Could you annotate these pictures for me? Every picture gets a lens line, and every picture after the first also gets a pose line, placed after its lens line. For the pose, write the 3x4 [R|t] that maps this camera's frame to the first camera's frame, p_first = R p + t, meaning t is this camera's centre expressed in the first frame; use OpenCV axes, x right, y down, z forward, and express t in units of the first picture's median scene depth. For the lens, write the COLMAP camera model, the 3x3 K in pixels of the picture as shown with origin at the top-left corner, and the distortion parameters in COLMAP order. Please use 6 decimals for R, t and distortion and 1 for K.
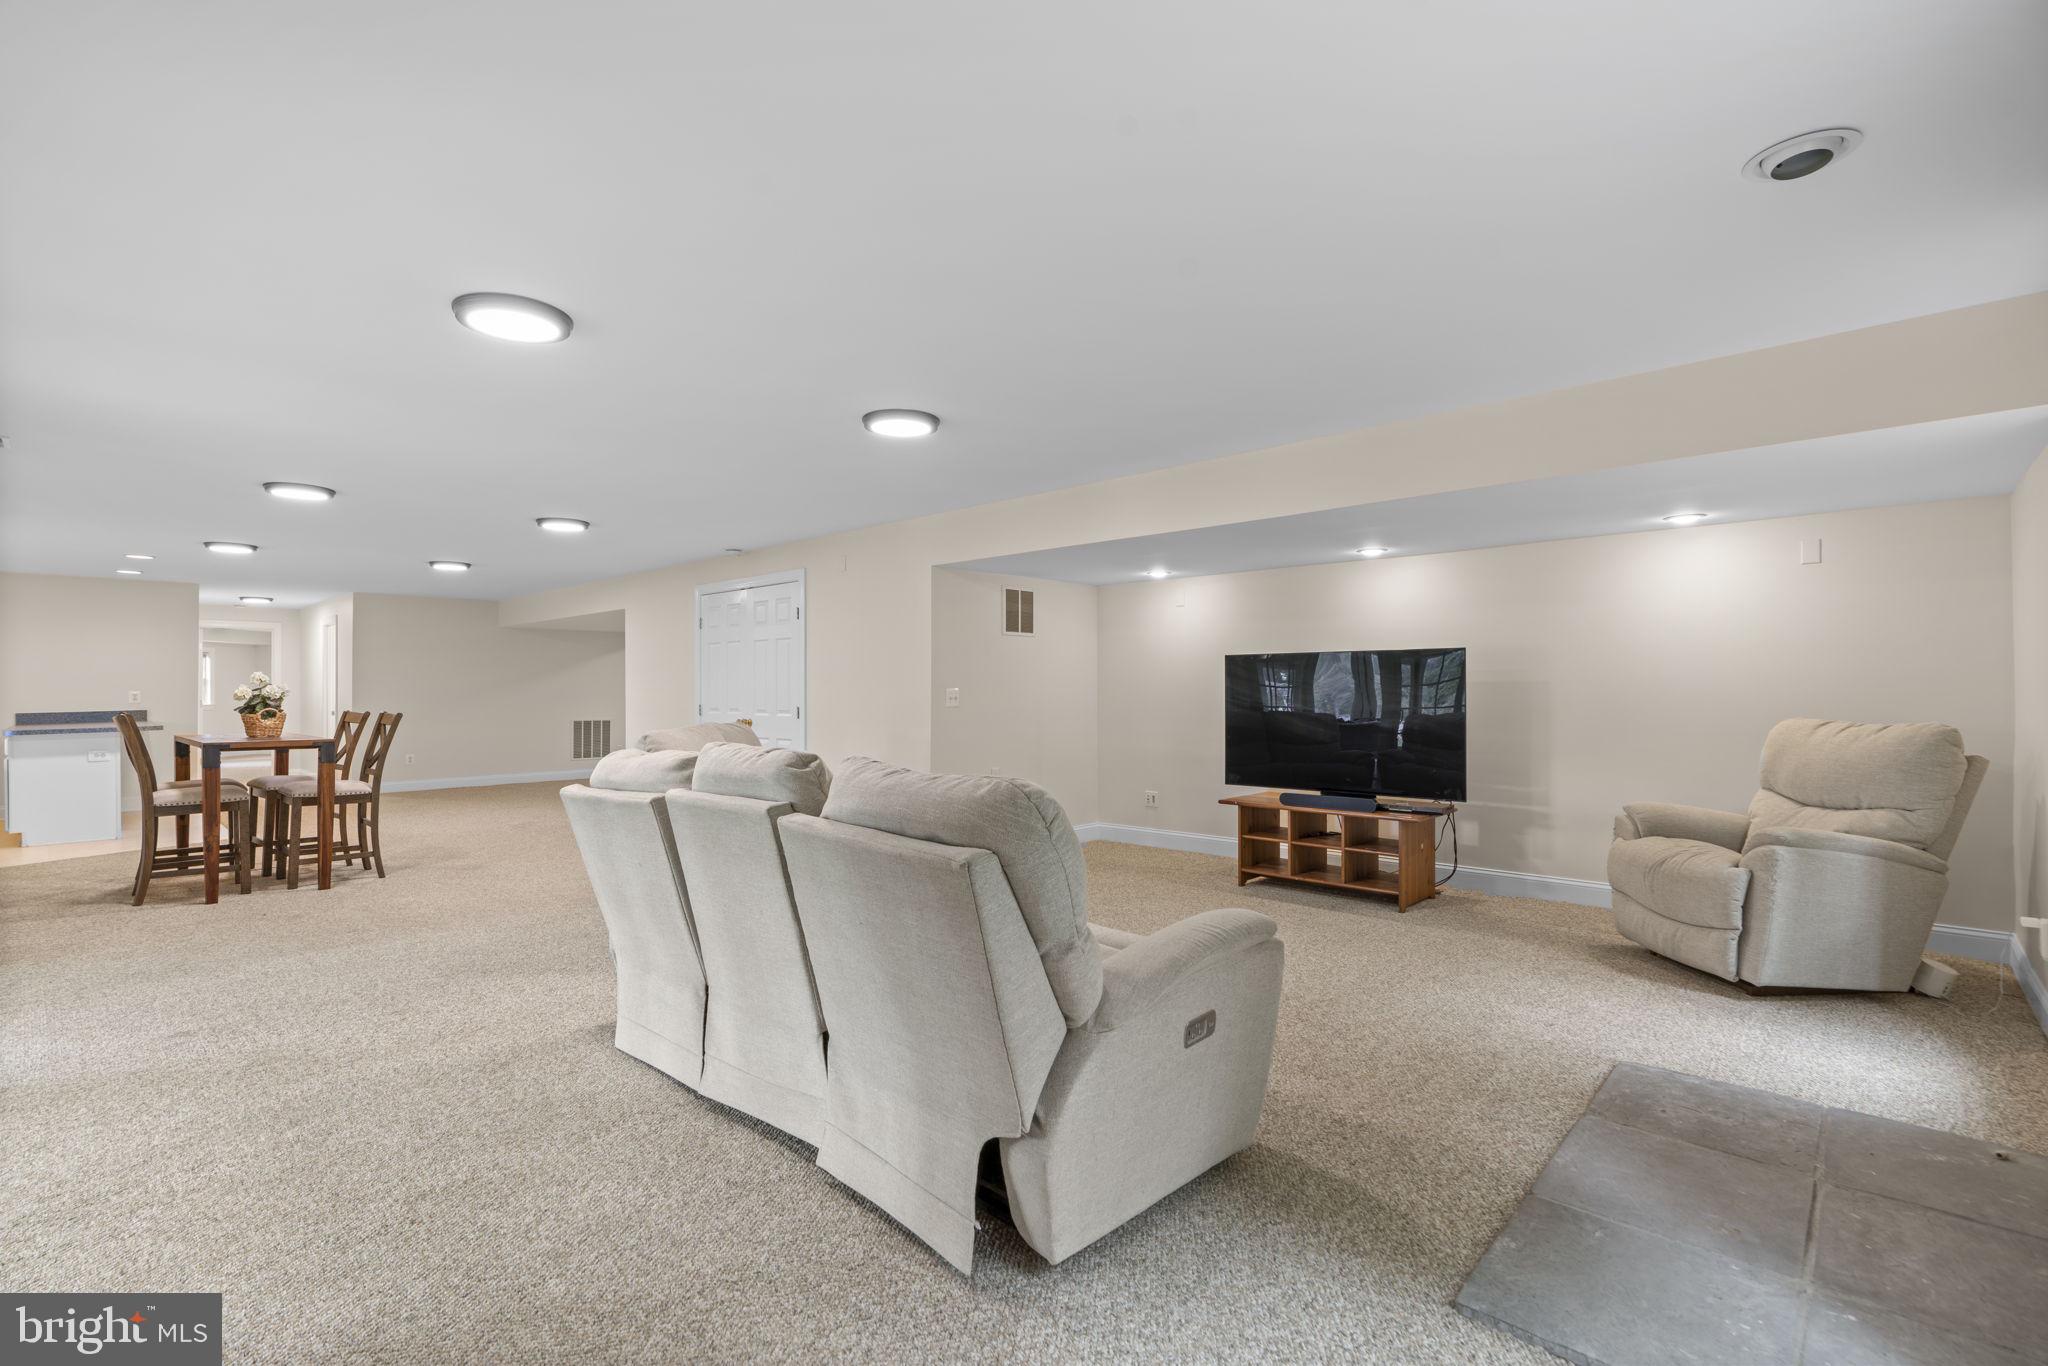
lens RADIAL K [[916.5, 0, 1029.2], [0, 916.5, 689.4], [0, 0, 1]] dist [-0.008224, 0.002788]
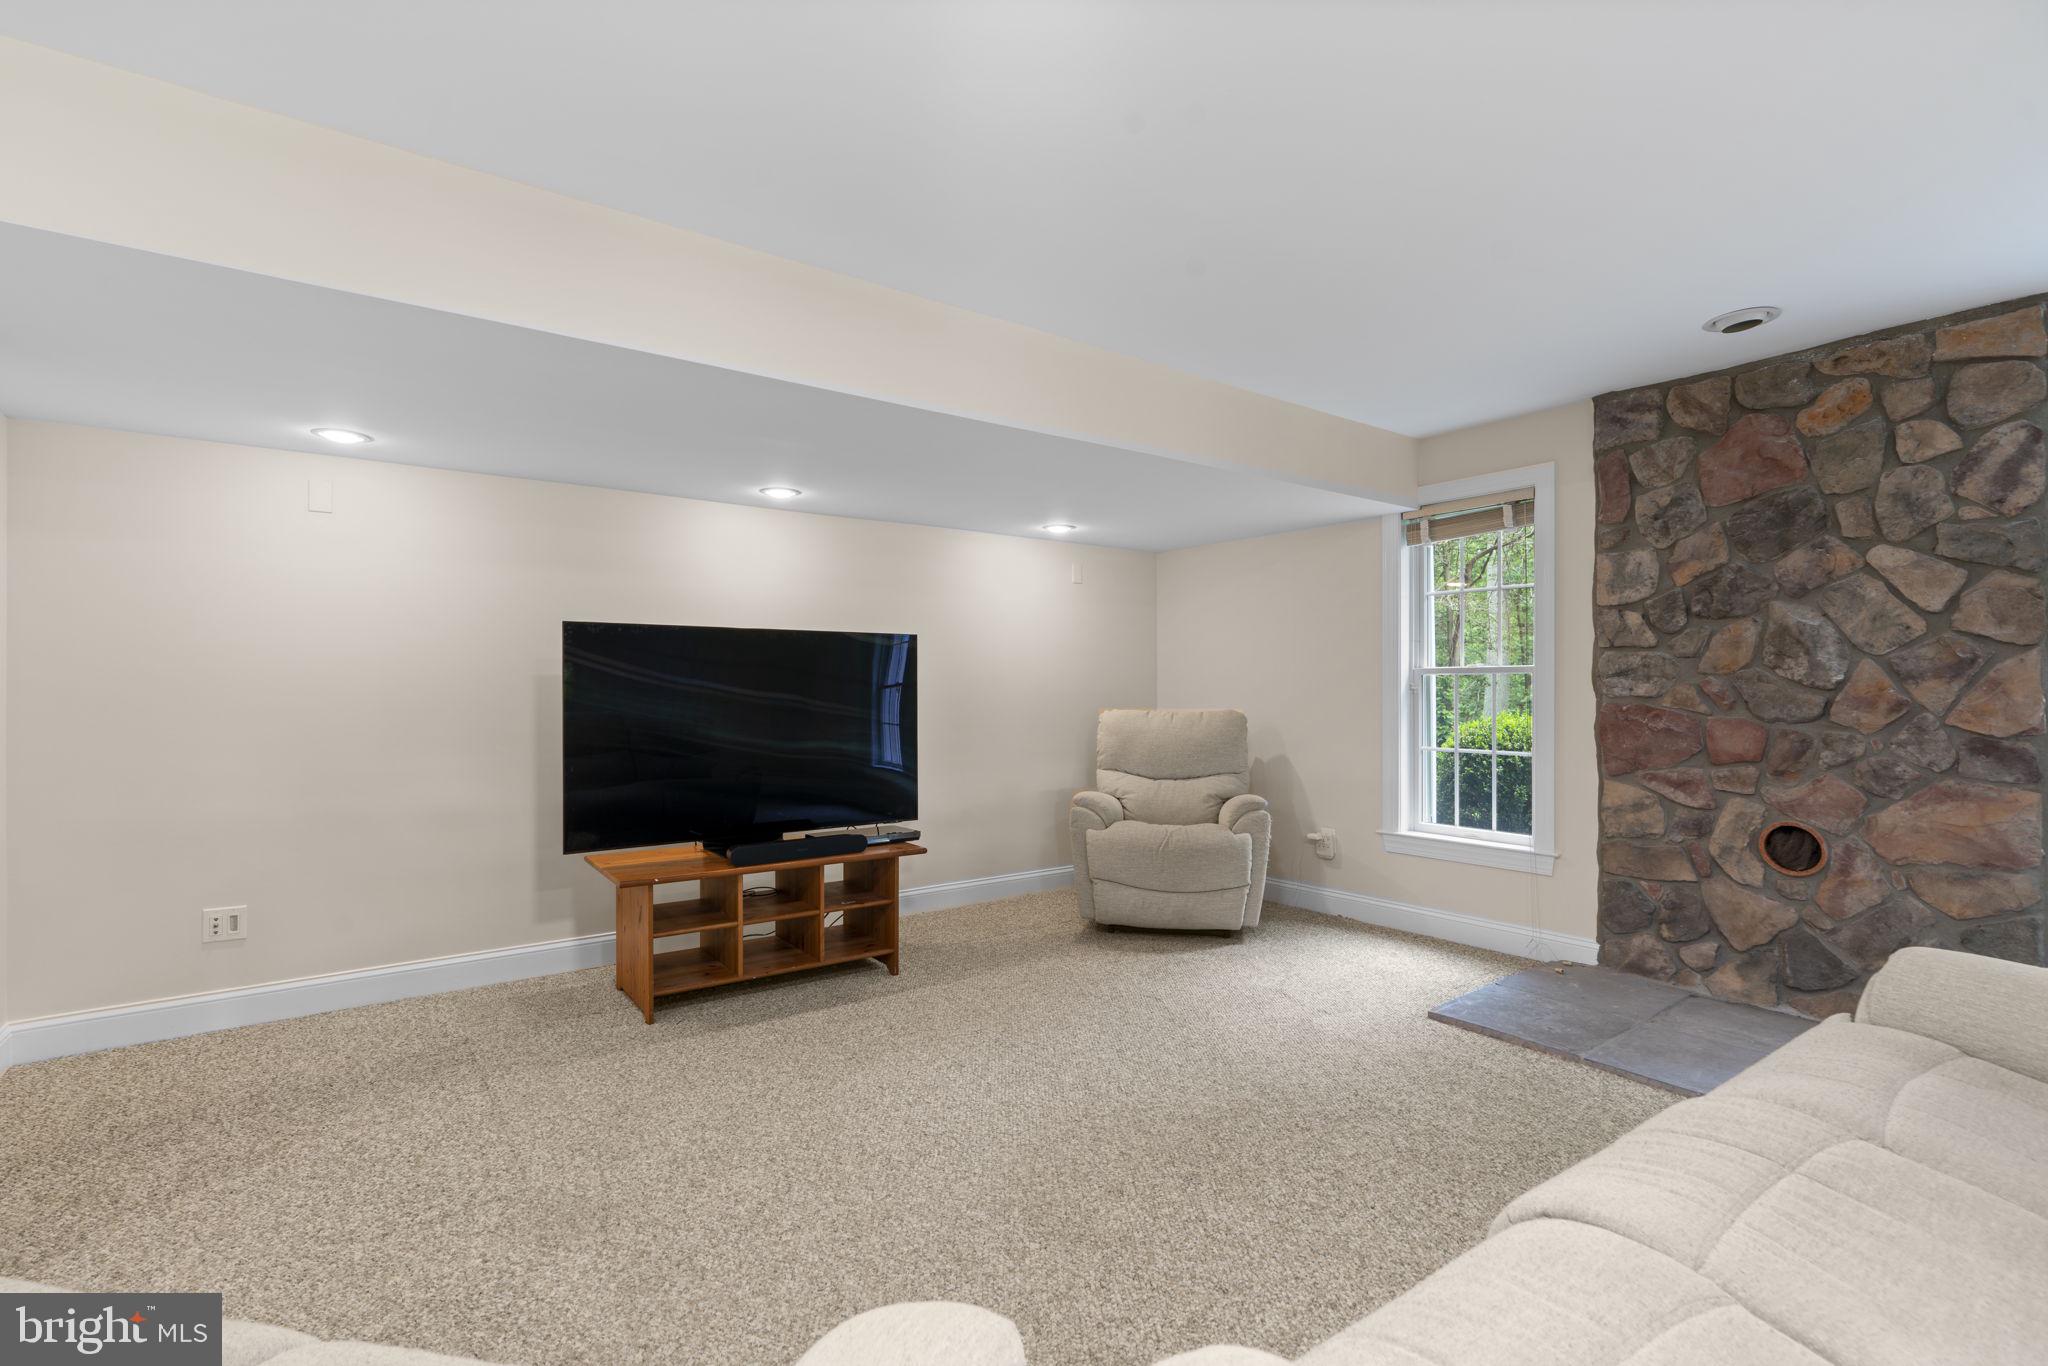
lens RADIAL K [[916.5, 0, 1026.7], [0, 916.5, 685.7], [0, 0, 1]] dist [-0.008224, 0.002788]
pose [[0.183584, 0.005487, 0.982989, -0.441823], [-0.004940, 0.999977, -0.004659, 0.004388], [-0.982992, -0.004001, 0.183606, 0.989804]]
